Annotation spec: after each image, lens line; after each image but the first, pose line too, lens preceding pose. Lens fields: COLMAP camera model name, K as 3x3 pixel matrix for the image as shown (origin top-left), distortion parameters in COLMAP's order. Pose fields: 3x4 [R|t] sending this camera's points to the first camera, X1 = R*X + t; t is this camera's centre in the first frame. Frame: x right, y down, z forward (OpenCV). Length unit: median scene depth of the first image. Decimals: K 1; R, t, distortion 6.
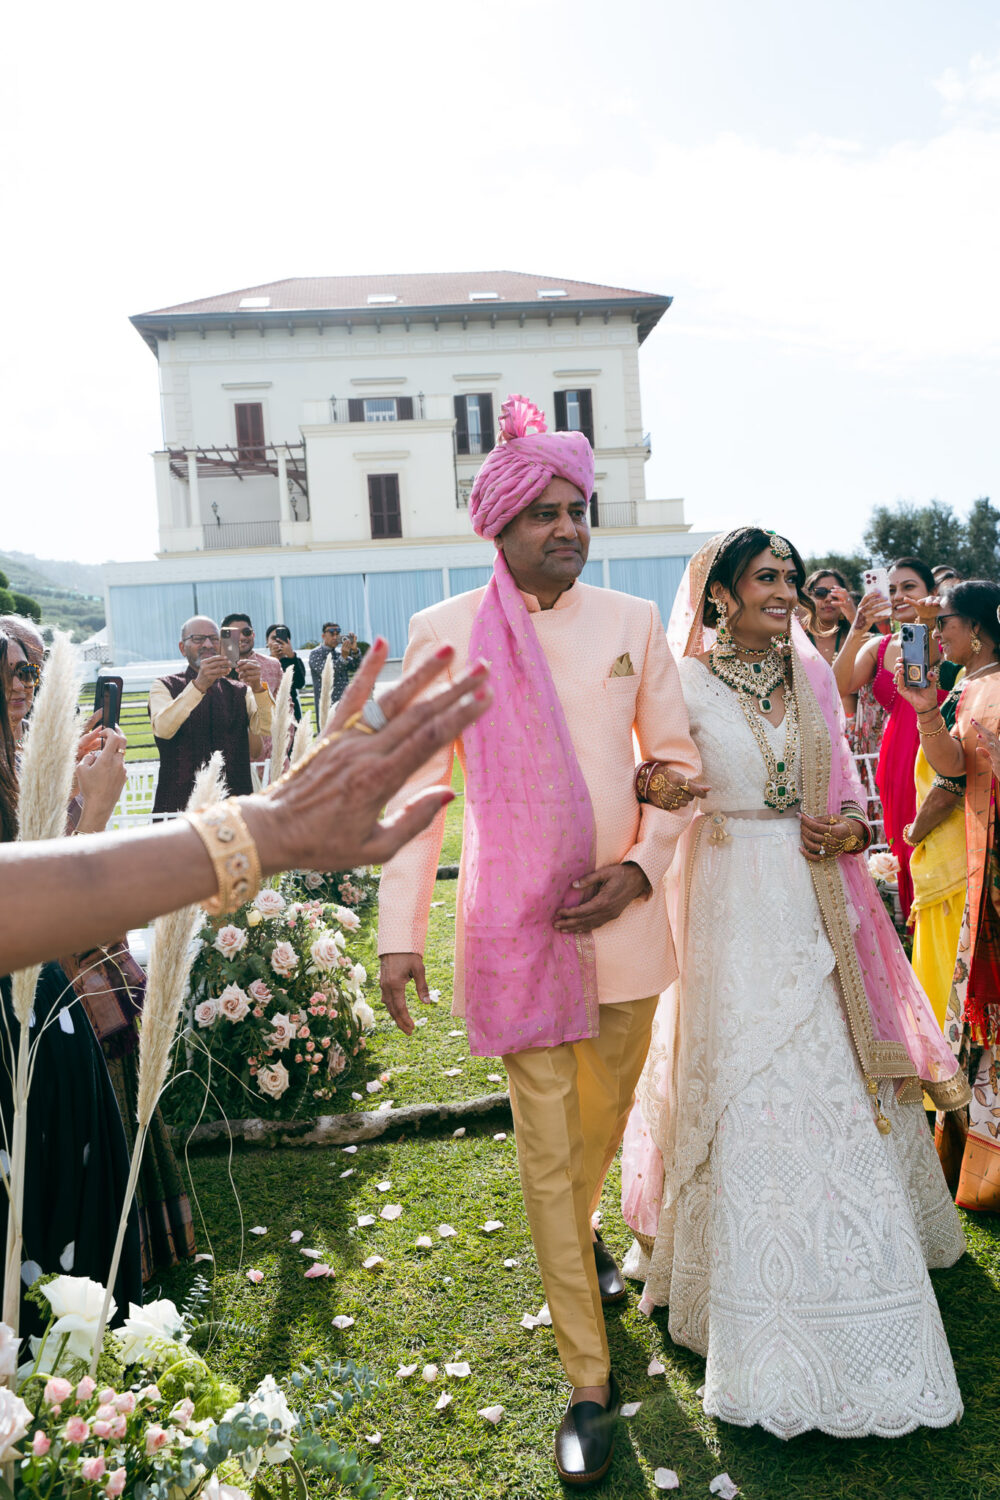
lens RADIAL K [[1149.5, 0, 500.9], [0, 1149.5, 748.4], [0, 0, 1]] dist [-0.027127, -0.003765]
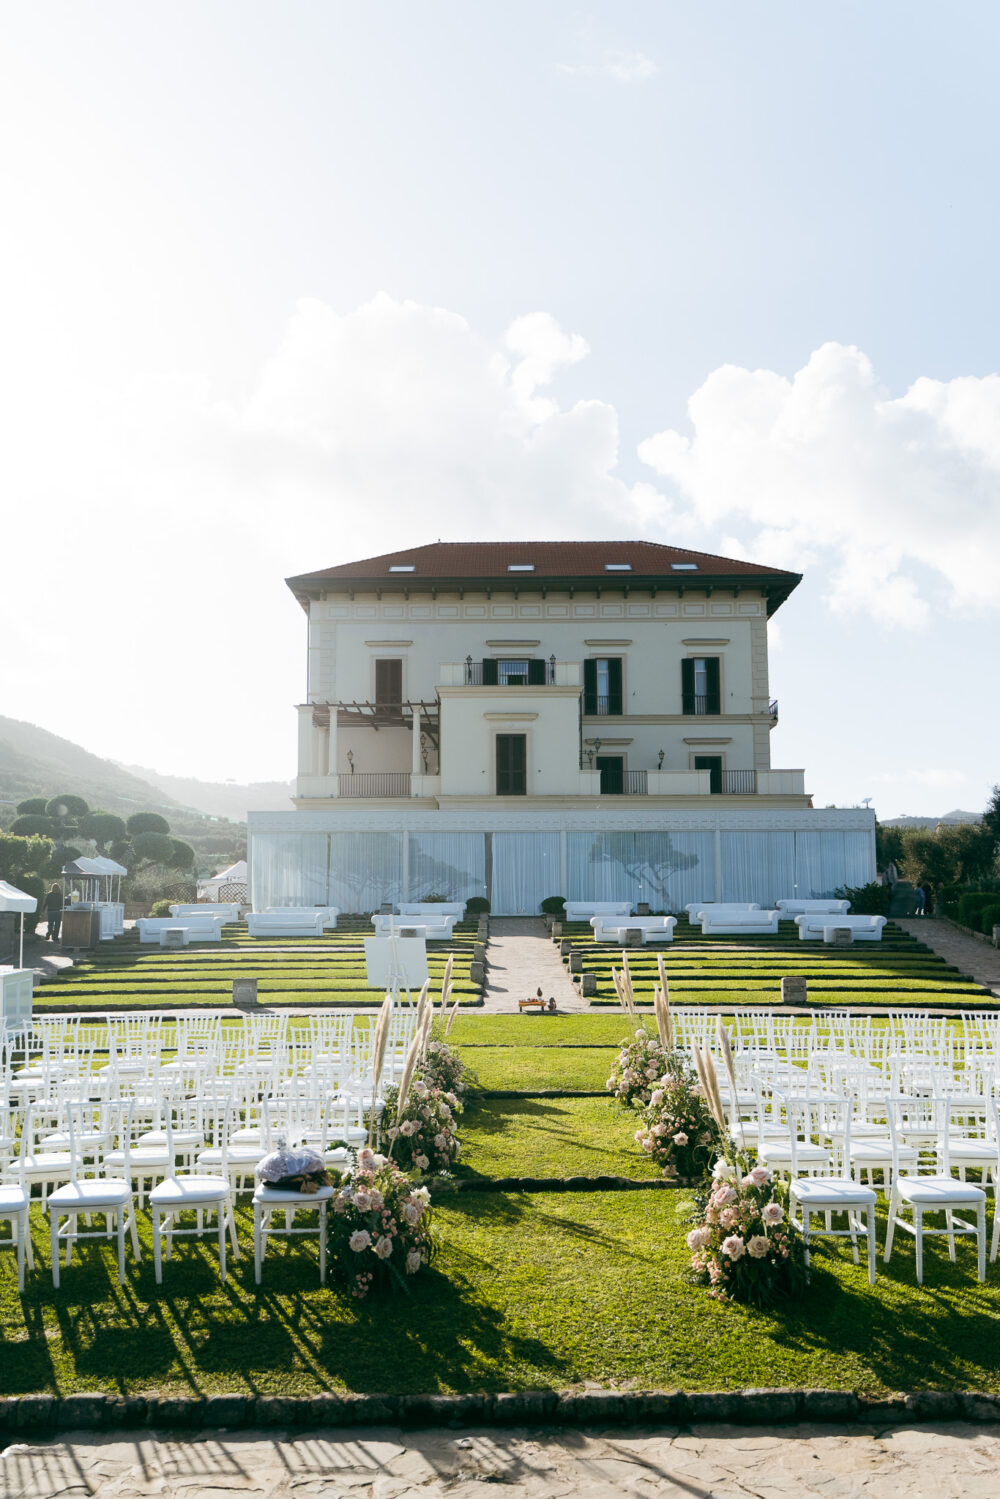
lens RADIAL K [[1246.1, 0, 493.3], [0, 1246.1, 811.2], [0, 0, 1]] dist [-0.015188, -0.005329]
pose [[0.992245, 0.048036, -0.114640, 0.013767], [-0.064480, 0.987424, -0.144349, -0.004301], [0.106264, 0.150622, 0.982864, -0.101790]]
